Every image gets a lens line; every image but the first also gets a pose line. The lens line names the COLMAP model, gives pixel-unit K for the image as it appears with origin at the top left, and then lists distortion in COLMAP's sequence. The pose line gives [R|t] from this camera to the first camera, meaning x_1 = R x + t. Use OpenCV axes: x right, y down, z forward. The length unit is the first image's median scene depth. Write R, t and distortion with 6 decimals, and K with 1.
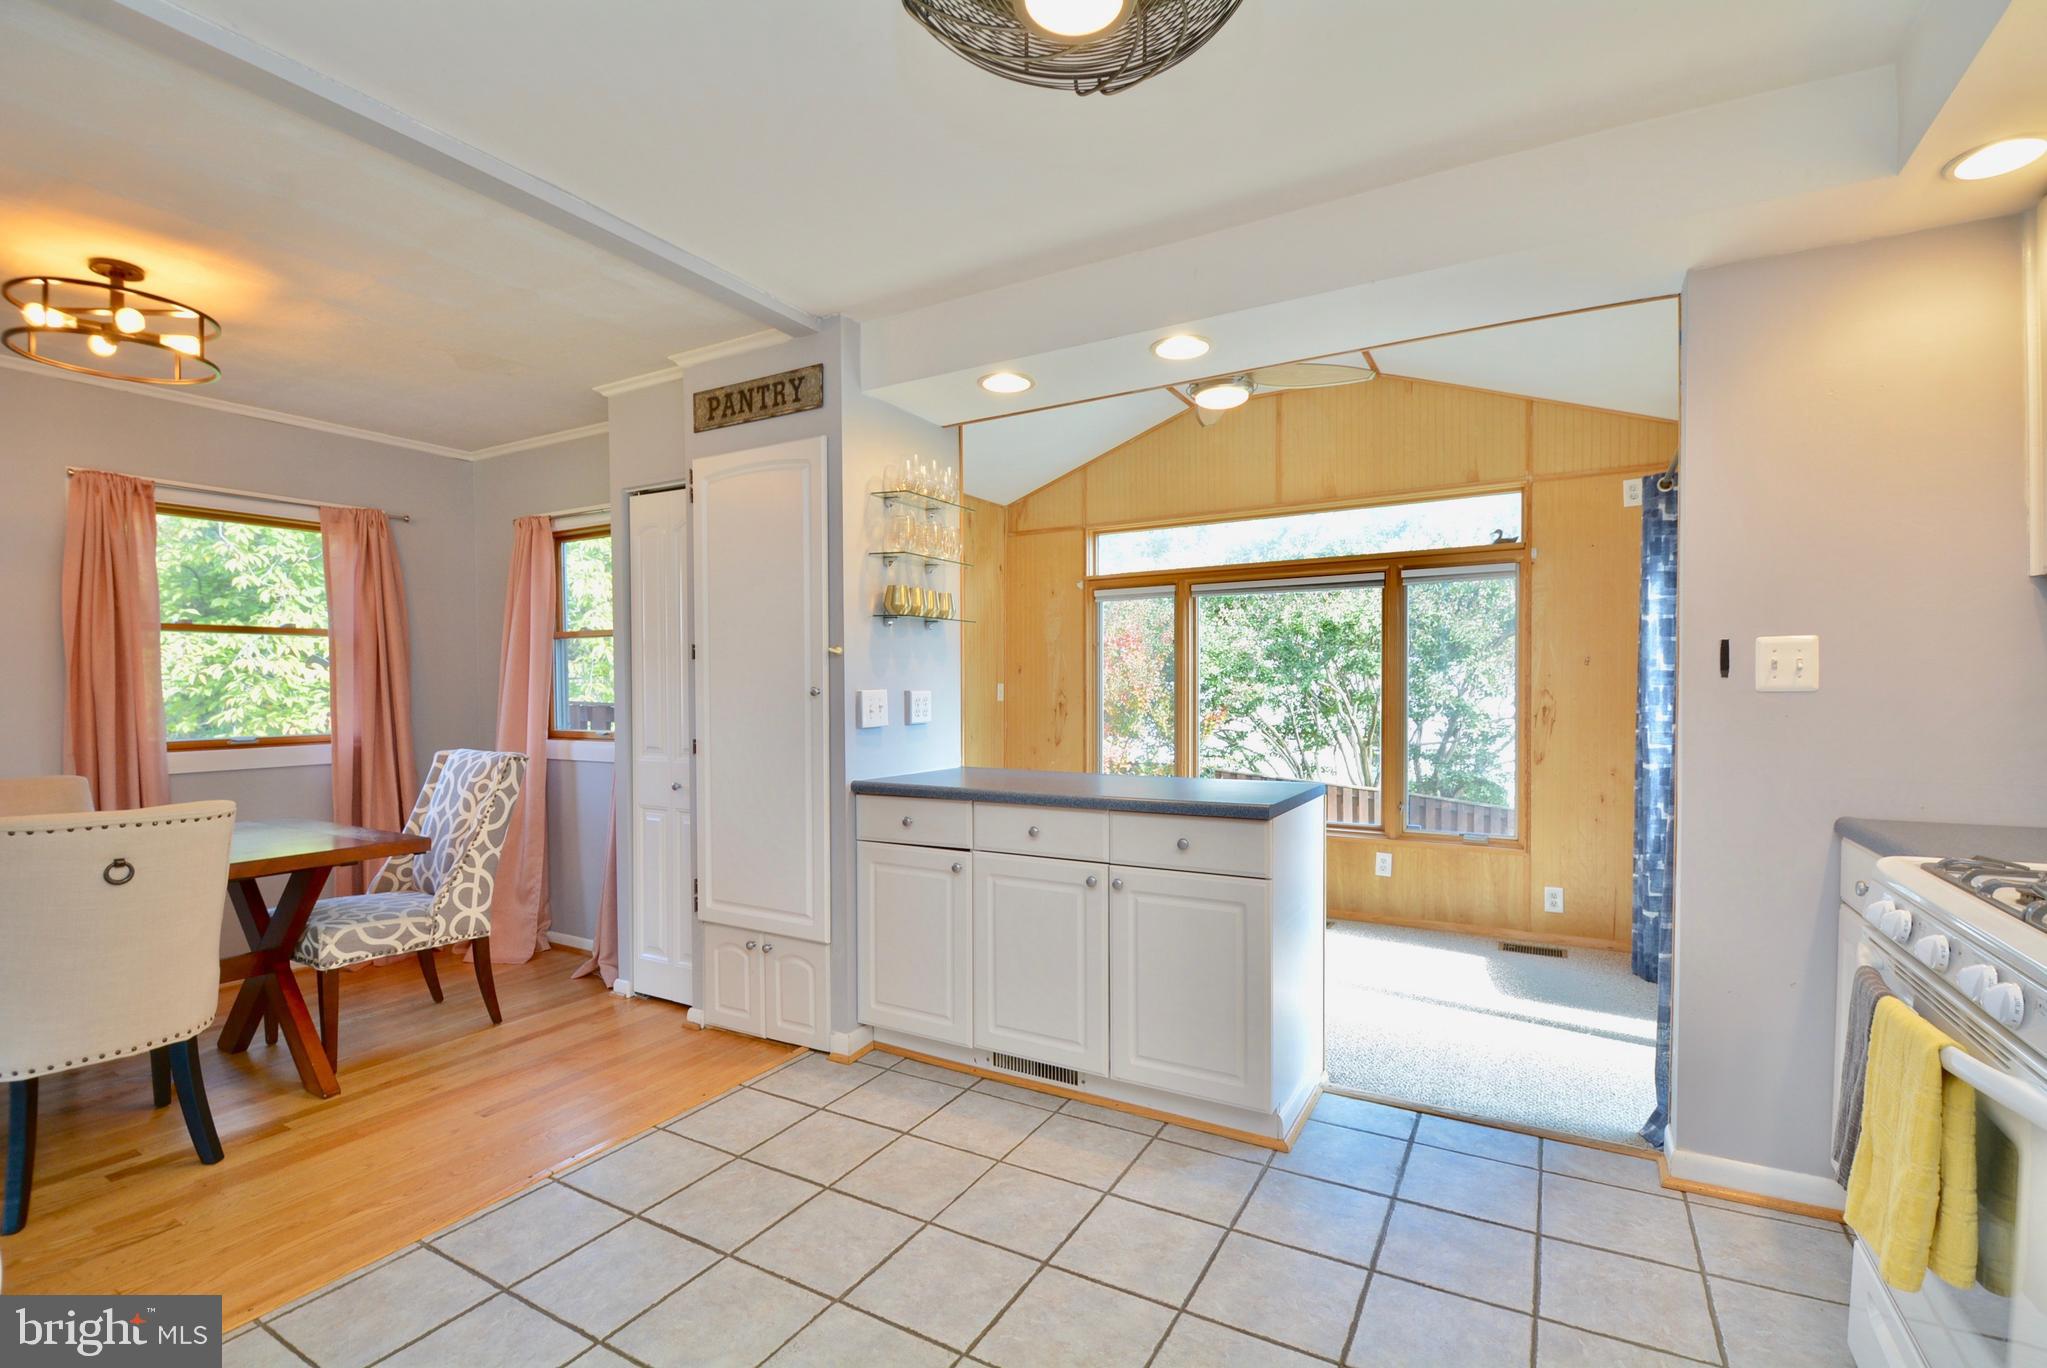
lens RADIAL K [[906.4, 0, 1044.4], [0, 906.4, 708.0], [0, 0, 1]] dist [0.022726, -0.027009]
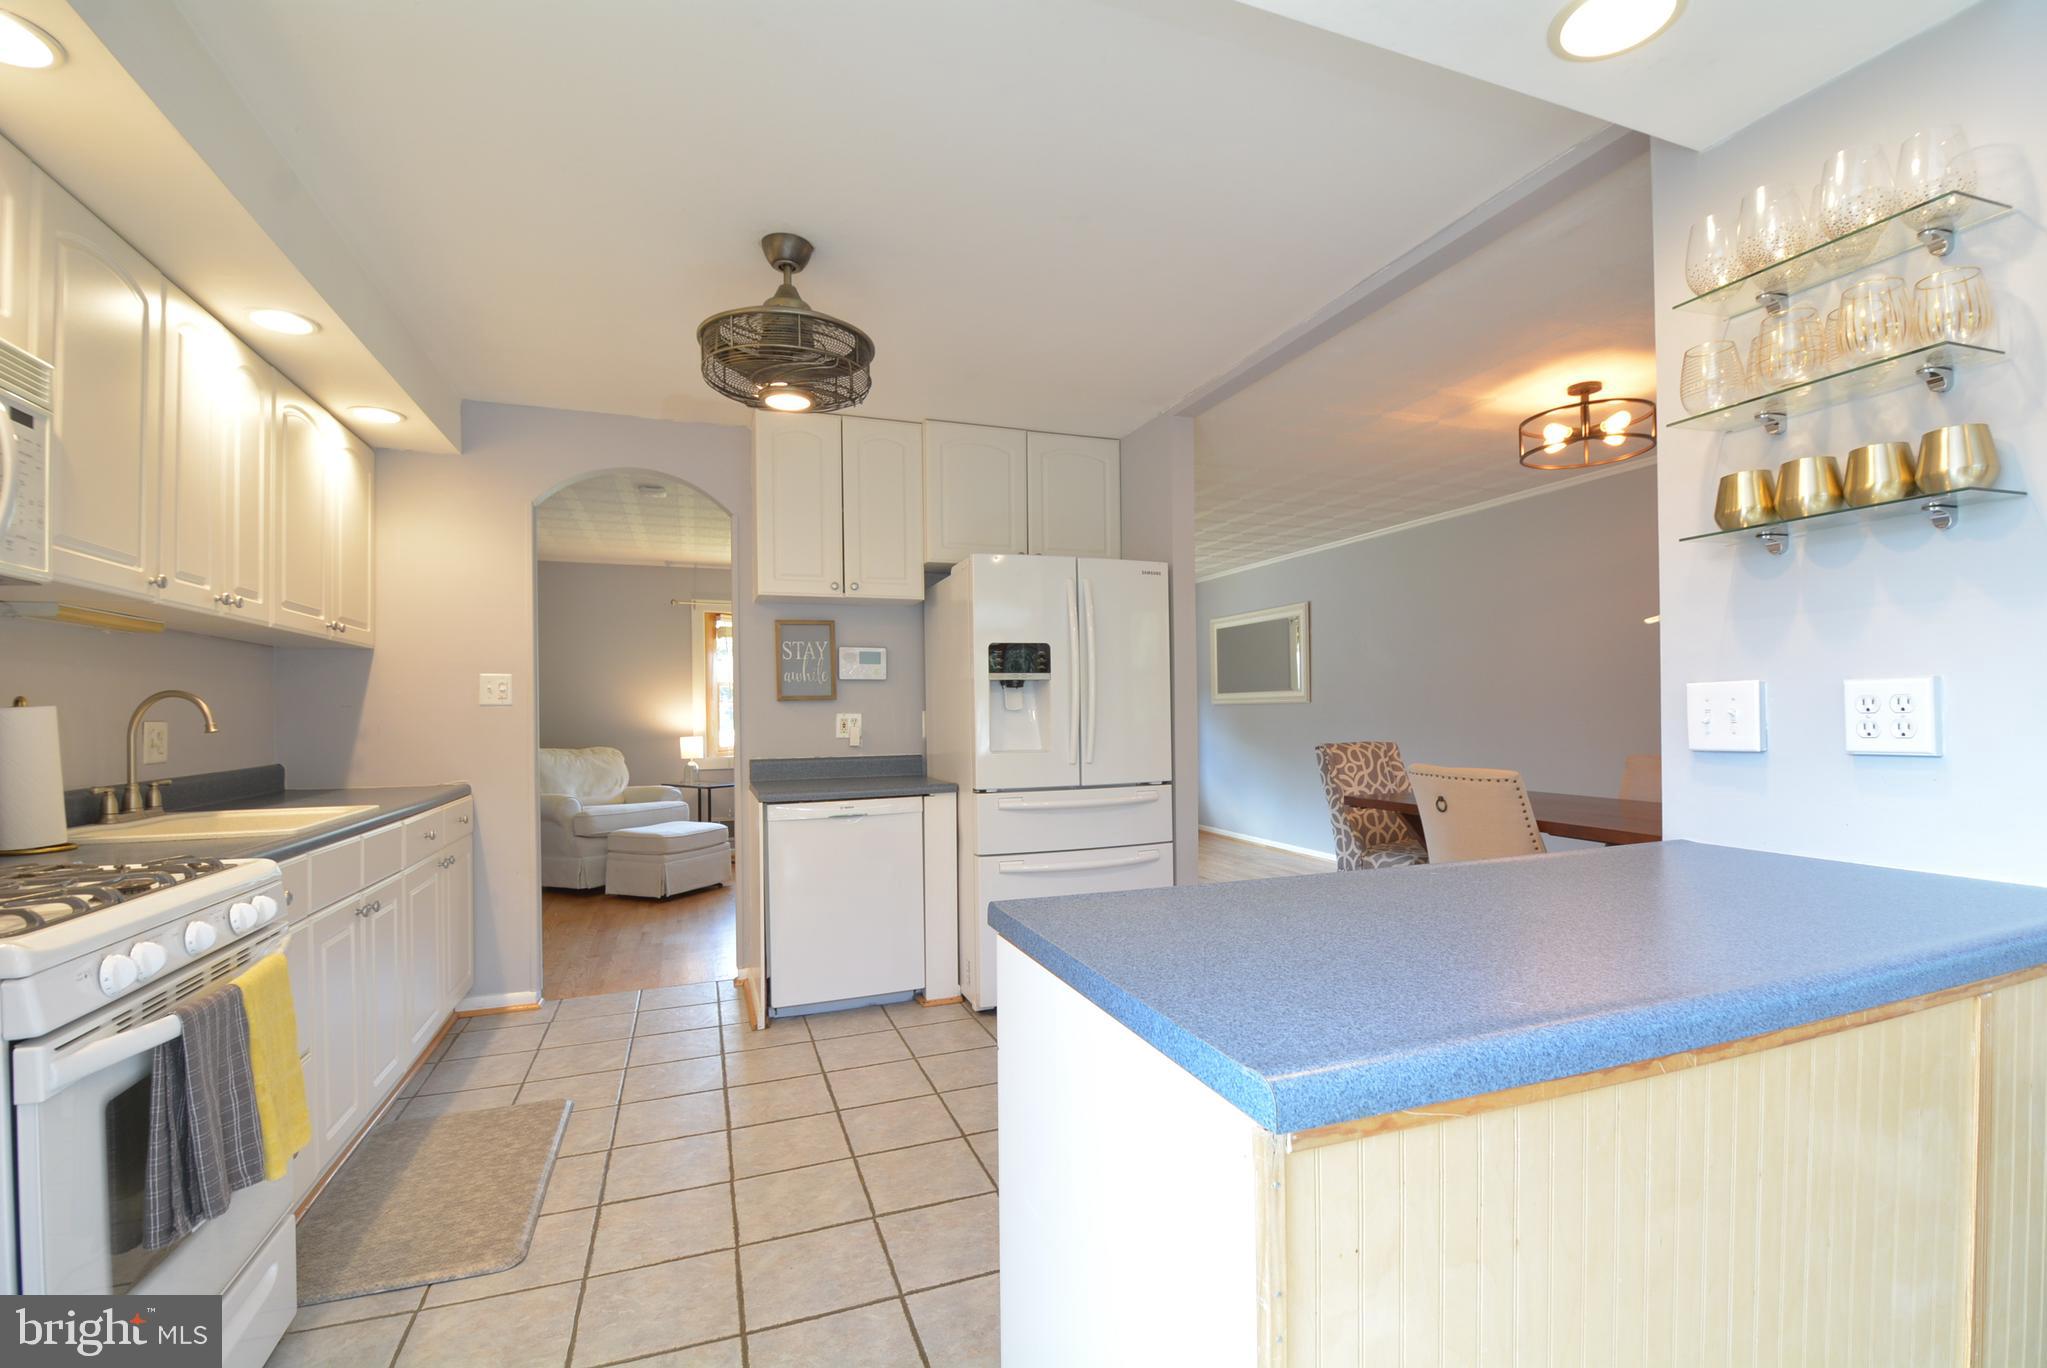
lens RADIAL K [[906.4, 0, 1044.4], [0, 906.4, 708.0], [0, 0, 1]] dist [0.022726, -0.027009]
pose [[-0.638861, 0.011509, -0.769236, 0.390651], [-0.001274, 0.999871, 0.016017, -0.010269], [0.769321, 0.011213, -0.638763, 0.832313]]
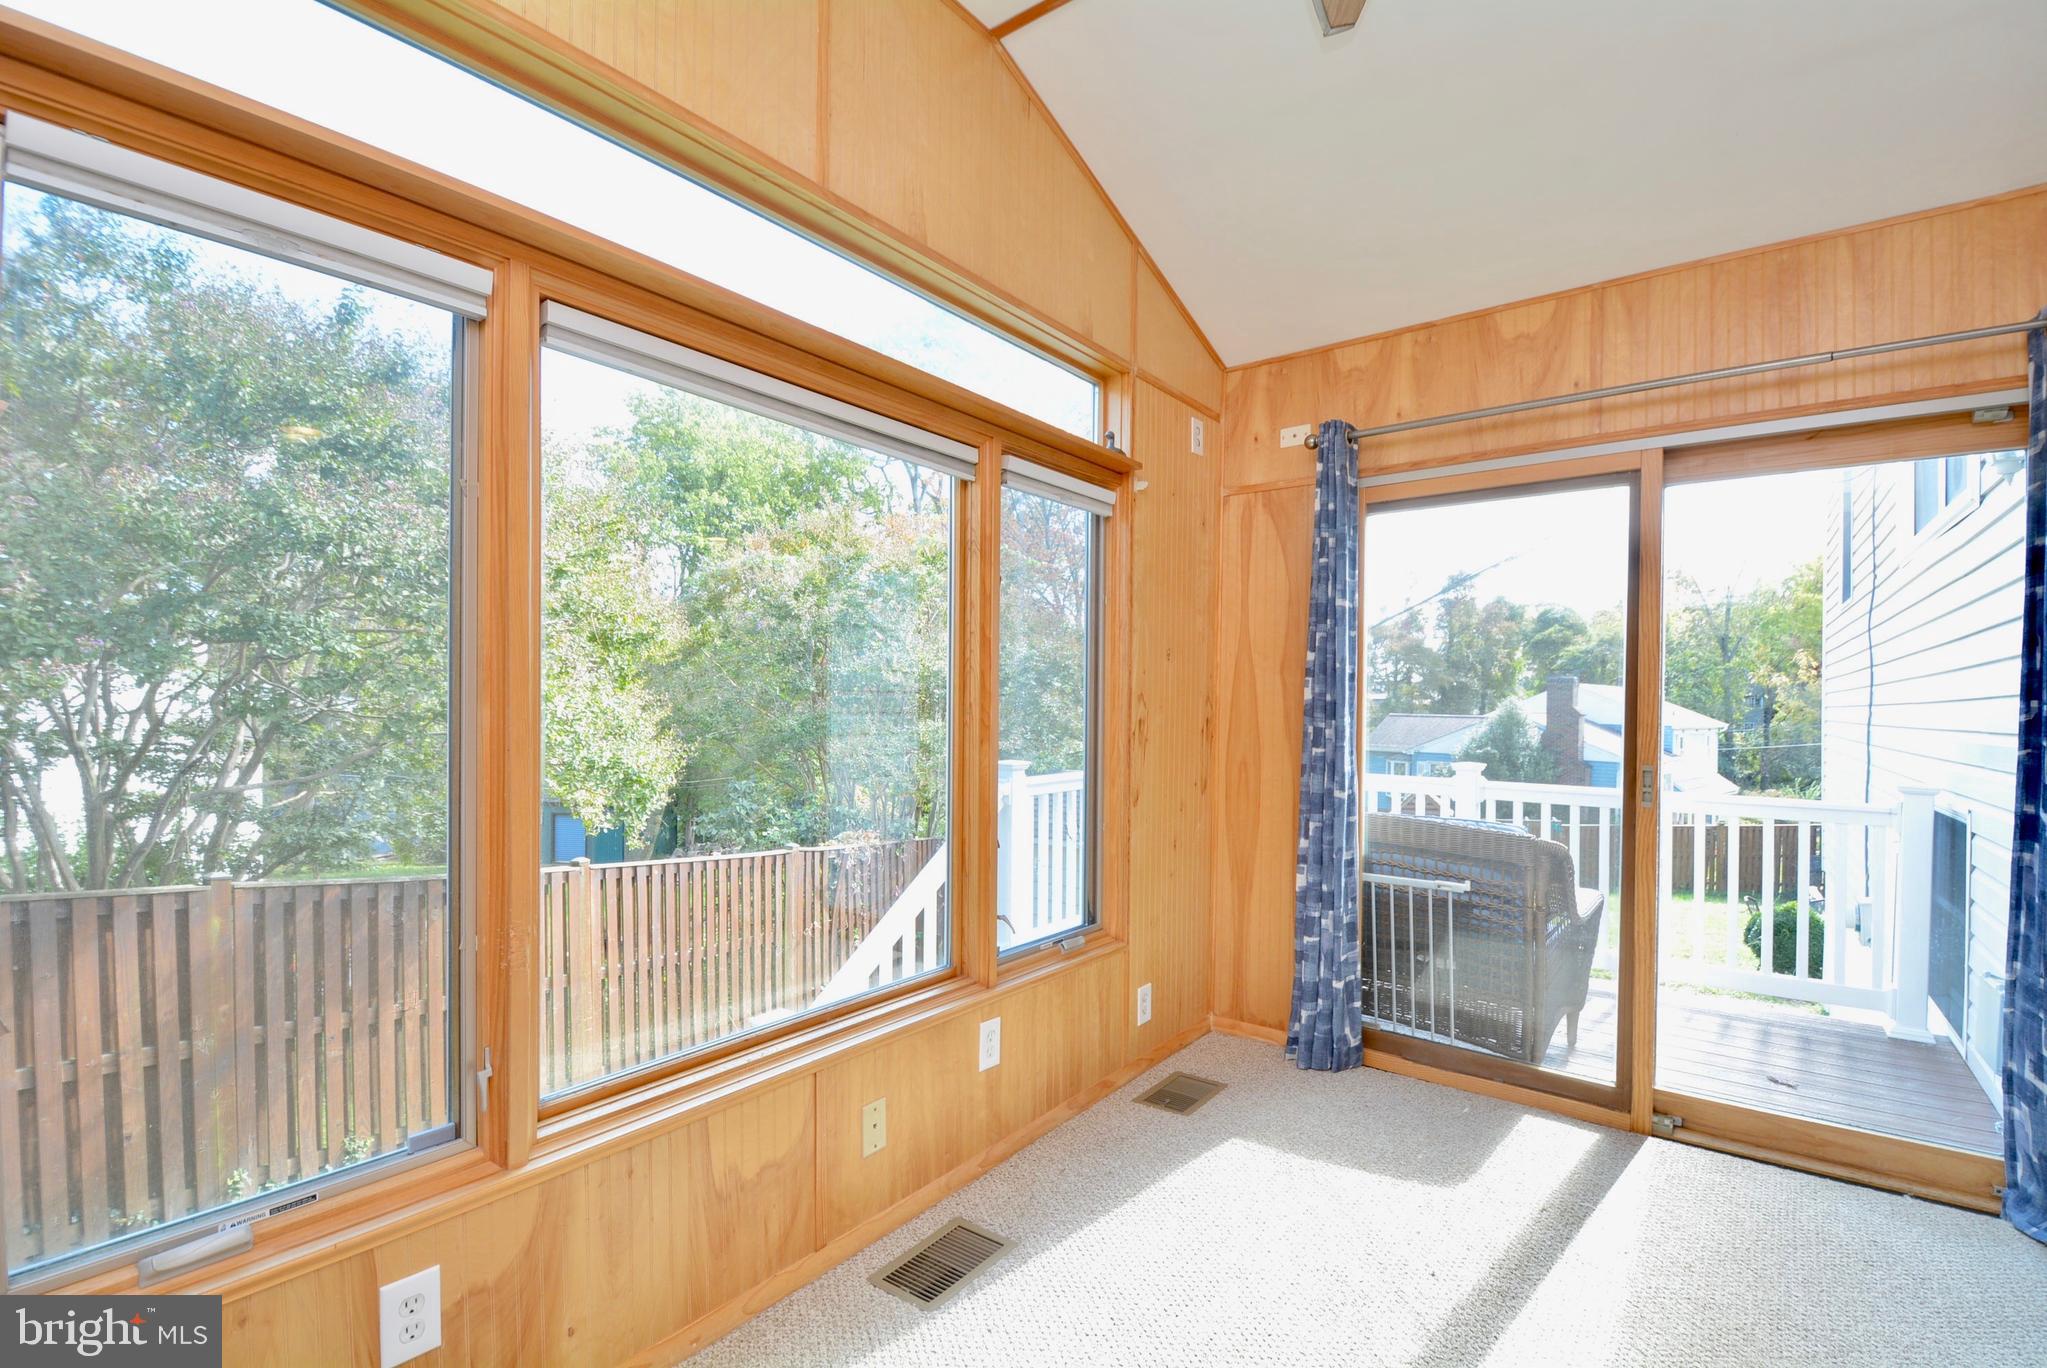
lens RADIAL K [[906.4, 0, 1044.4], [0, 906.4, 708.0], [0, 0, 1]] dist [0.022726, -0.027009]
pose [[0.129966, 0.003064, 0.991514, -0.138979], [0.003554, 0.999987, -0.003556, -0.008210], [-0.991512, 0.003986, 0.129953, 1.156388]]
